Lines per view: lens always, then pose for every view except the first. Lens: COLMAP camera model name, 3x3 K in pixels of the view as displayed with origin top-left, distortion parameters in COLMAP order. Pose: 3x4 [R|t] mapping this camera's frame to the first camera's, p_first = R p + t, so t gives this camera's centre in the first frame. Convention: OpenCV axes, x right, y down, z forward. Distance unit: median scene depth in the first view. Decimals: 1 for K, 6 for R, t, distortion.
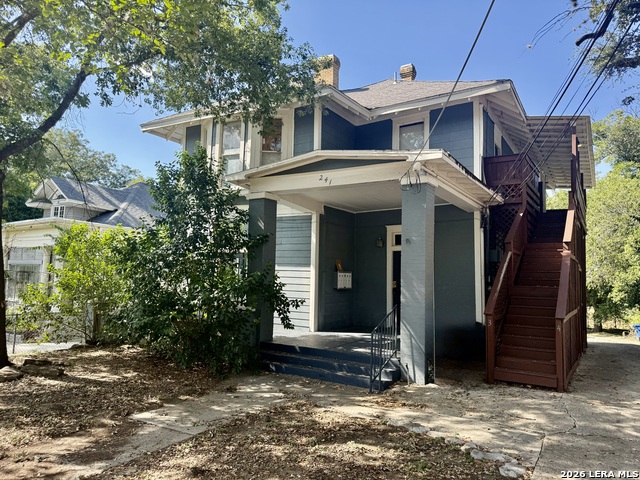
lens RADIAL K [[451.1, 0, 320.0], [0, 451.1, 240.0], [0, 0, 1]] dist [0.001987, -0.000088]
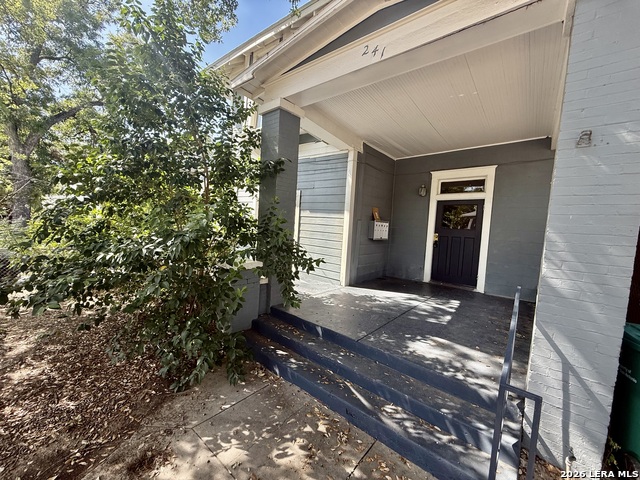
lens RADIAL K [[254.1, 0, 319.2], [0, 254.1, 240.4], [0, 0, 1]] dist [-0.000185, -0.000182]
pose [[0.990352, 0.045182, -0.131004, -0.002626], [-0.027657, 0.990780, 0.132628, 0.047336], [0.135788, -0.127725, 0.982470, 0.505650]]
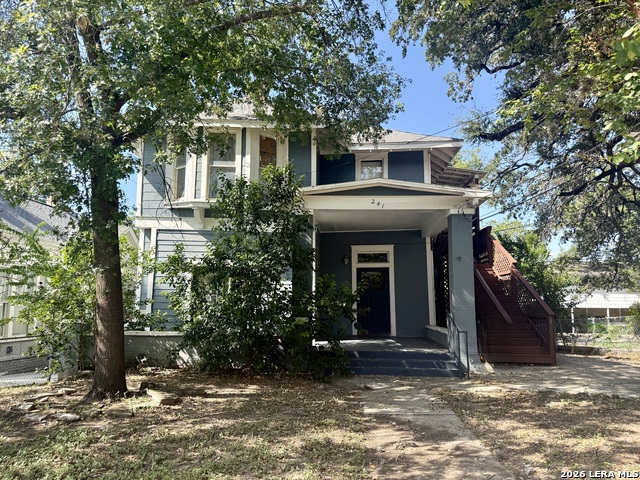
lens RADIAL K [[451.1, 0, 320.0], [0, 451.1, 240.0], [0, 0, 1]] dist [0.001987, -0.000088]
pose [[0.872303, 0.042012, 0.487158, -0.524395], [-0.019136, 0.998472, -0.051842, 0.016452], [-0.488591, 0.035900, 0.871774, 0.057064]]
